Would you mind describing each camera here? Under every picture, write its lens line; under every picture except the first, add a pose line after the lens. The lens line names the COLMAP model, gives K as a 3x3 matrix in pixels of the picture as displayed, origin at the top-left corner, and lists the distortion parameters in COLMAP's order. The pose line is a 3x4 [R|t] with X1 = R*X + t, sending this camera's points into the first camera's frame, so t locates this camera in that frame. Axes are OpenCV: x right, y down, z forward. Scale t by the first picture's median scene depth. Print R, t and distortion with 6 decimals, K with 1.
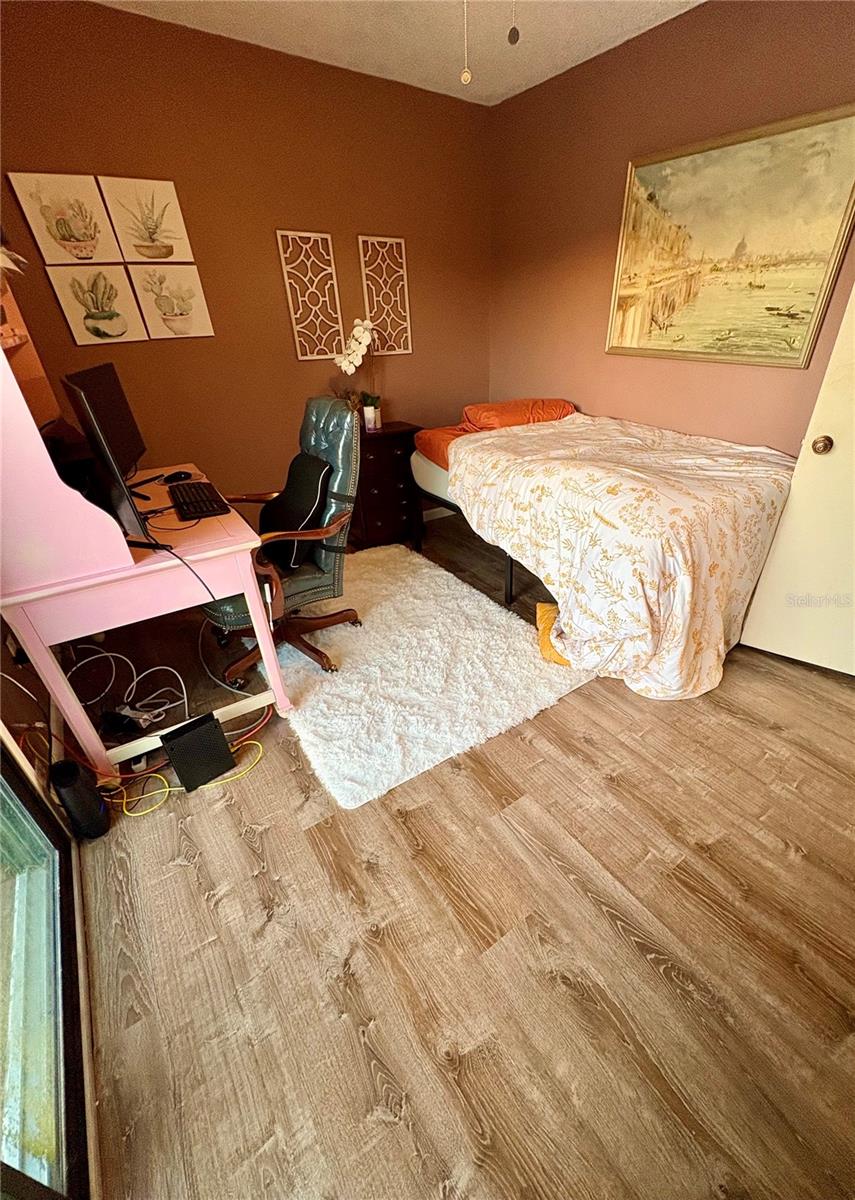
lens RADIAL K [[495.6, 0, 469.2], [0, 495.6, 614.5], [0, 0, 1]] dist [-0.002899, -0.000226]
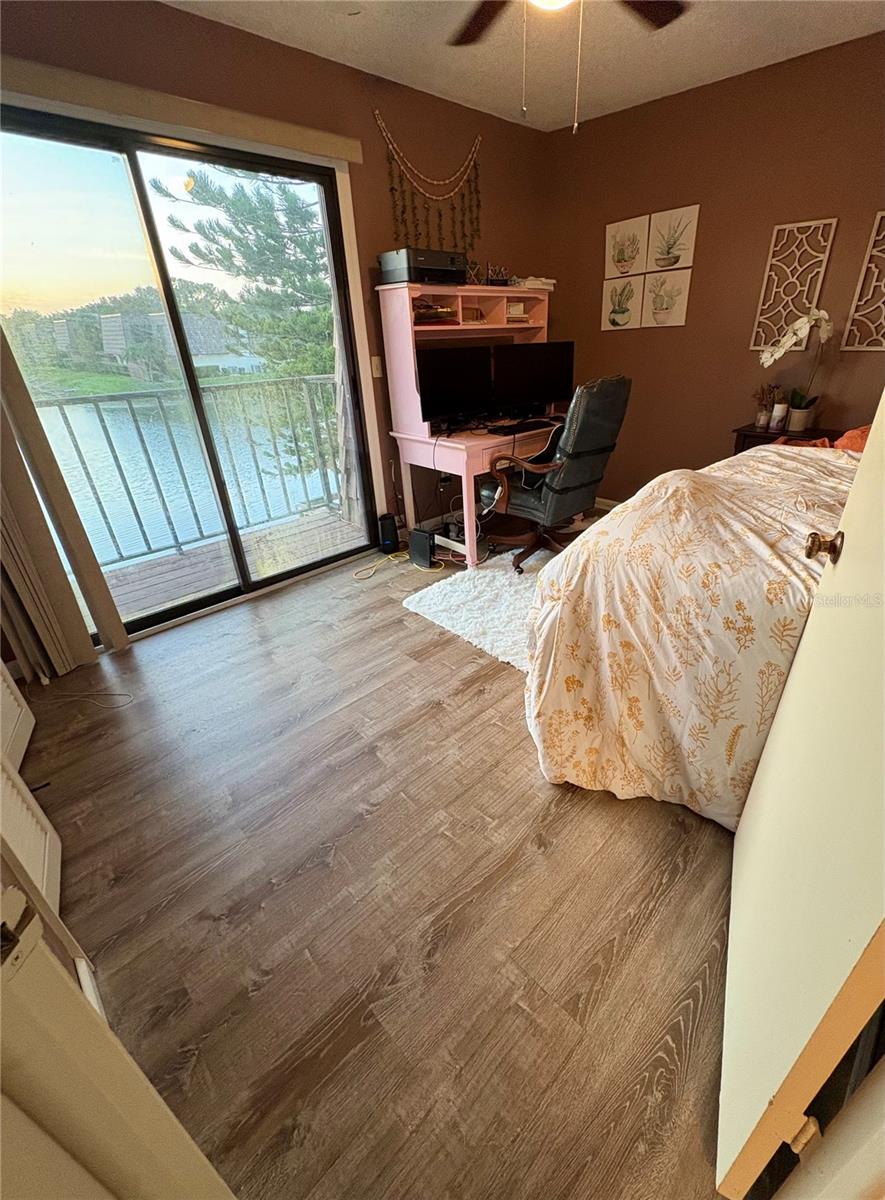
lens RADIAL K [[516.6, 0, 475.3], [0, 516.6, 601.7], [0, 0, 1]] dist [0.000998, -0.000264]
pose [[0.161504, 0.474325, -0.865408, 0.946645], [-0.489521, 0.799938, 0.347086, -0.248334], [0.856905, 0.367579, 0.361386, 0.414056]]
